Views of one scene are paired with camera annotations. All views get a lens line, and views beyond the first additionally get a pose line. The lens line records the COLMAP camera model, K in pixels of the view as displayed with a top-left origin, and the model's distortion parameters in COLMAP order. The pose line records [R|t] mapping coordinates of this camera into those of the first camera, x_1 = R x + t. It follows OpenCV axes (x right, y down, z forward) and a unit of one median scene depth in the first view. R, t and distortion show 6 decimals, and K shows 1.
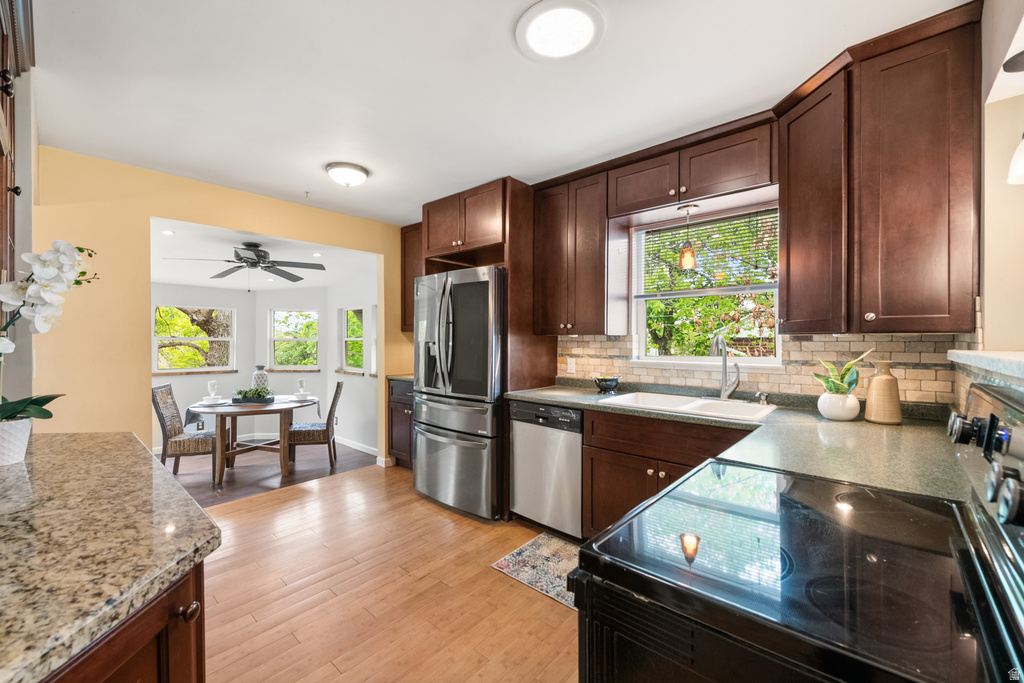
lens RADIAL K [[418.6, 0, 515.7], [0, 418.6, 342.5], [0, 0, 1]] dist [0.000555, -0.000638]
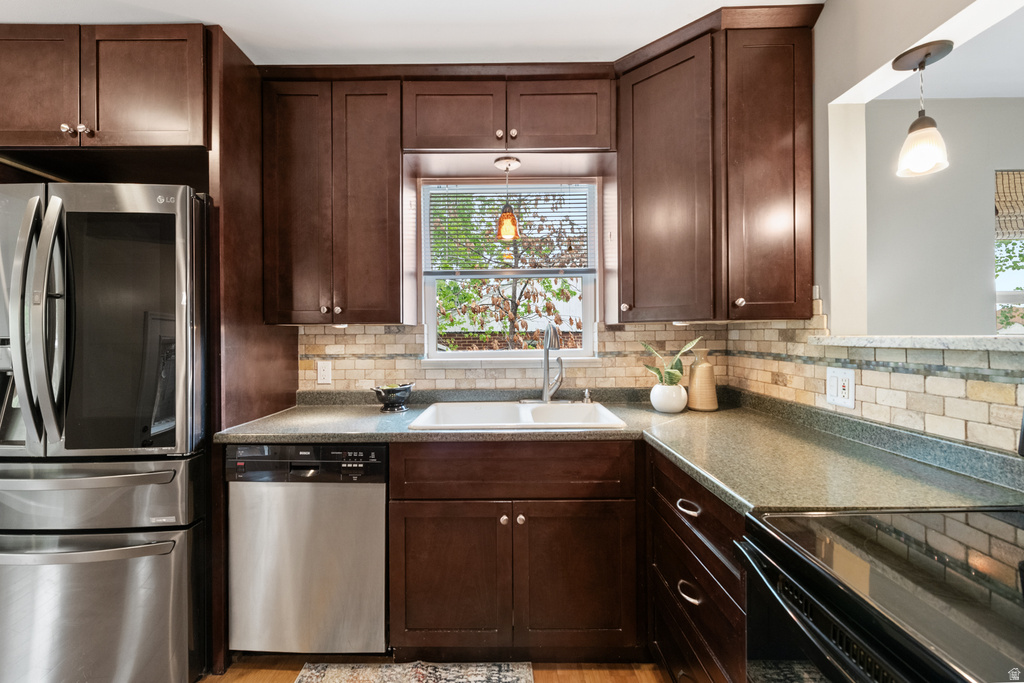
lens RADIAL K [[418.6, 0, 501.0], [0, 418.6, 338.0], [0, 0, 1]] dist [0.000555, -0.000638]
pose [[0.751216, -0.012454, 0.659939, -0.103013], [0.016259, 0.999868, 0.000362, 0.006588], [-0.659856, 0.010458, 0.751319, 0.366048]]
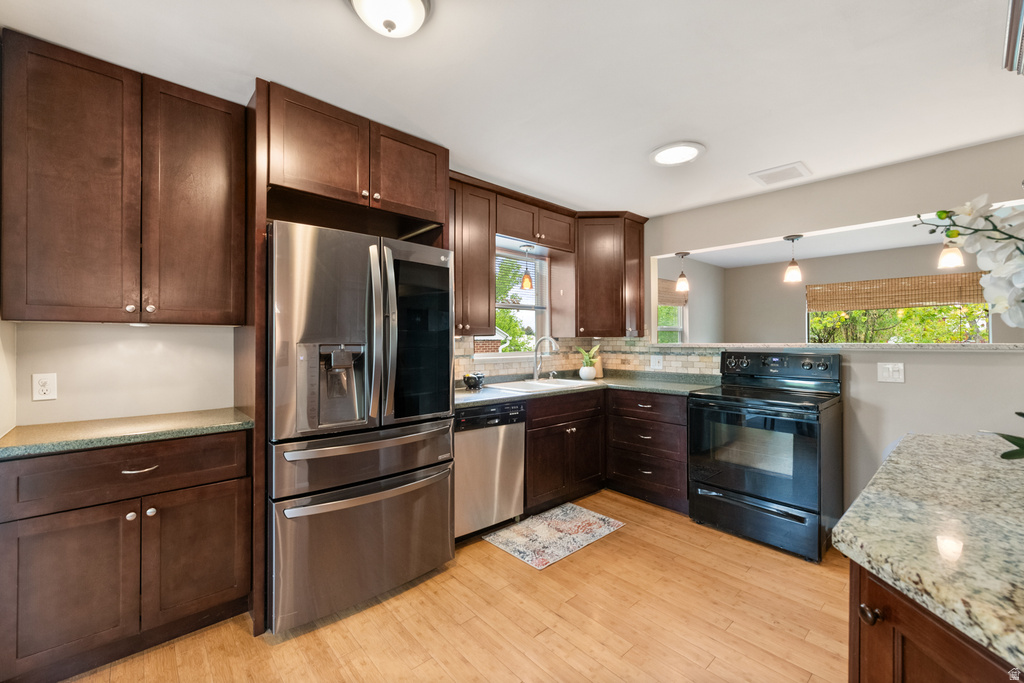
lens RADIAL K [[418.6, 0, 509.7], [0, 418.6, 341.4], [0, 0, 1]] dist [0.000555, -0.000638]
pose [[0.107755, -0.002730, 0.994174, -0.859649], [0.013383, 0.999910, 0.001295, -0.004164], [-0.994087, 0.013166, 0.107782, 0.790176]]
